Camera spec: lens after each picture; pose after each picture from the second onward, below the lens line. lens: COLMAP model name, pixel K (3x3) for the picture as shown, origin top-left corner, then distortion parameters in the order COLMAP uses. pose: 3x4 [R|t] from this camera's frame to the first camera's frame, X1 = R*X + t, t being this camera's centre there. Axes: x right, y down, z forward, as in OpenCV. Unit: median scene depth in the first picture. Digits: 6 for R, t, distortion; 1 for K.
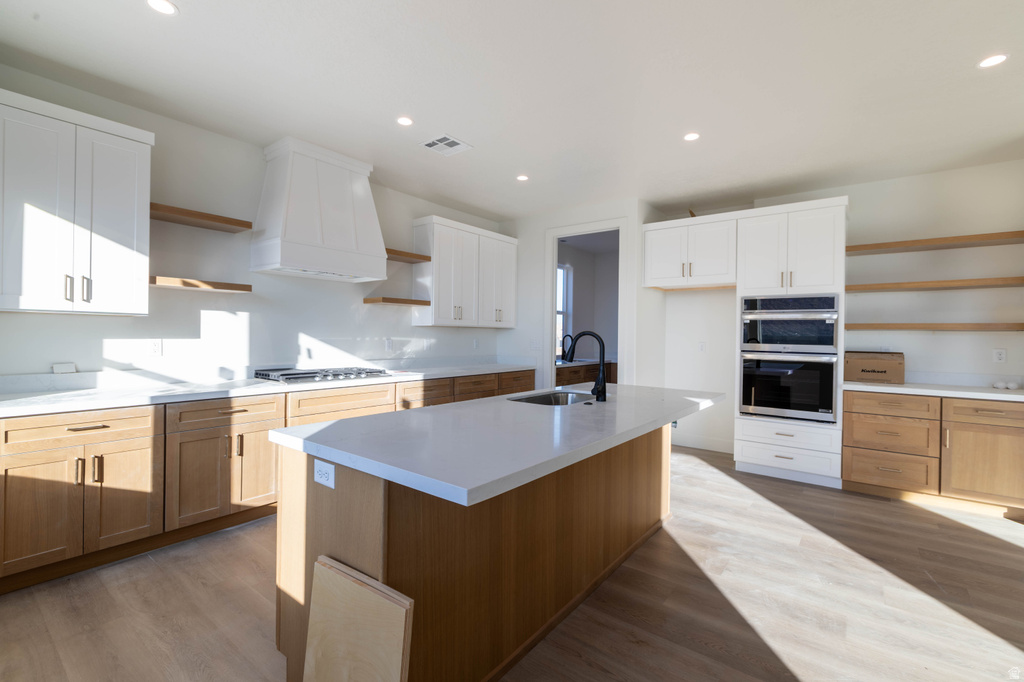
lens RADIAL K [[457.9, 0, 513.1], [0, 457.9, 336.4], [0, 0, 1]] dist [-0.000816, -0.000382]
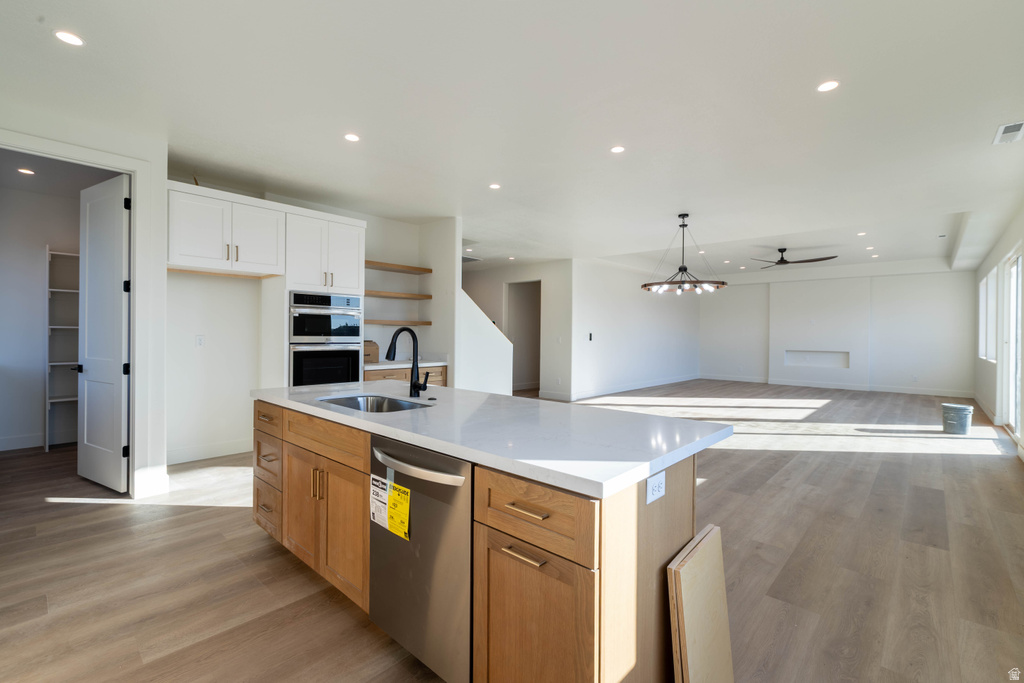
lens RADIAL K [[457.9, 0, 513.1], [0, 457.9, 336.9], [0, 0, 1]] dist [-0.000816, -0.000382]
pose [[0.080786, -0.019964, 0.996532, -0.488683], [-0.008126, 0.999753, 0.020687, -0.008195], [-0.996698, -0.009769, 0.080604, 0.431762]]
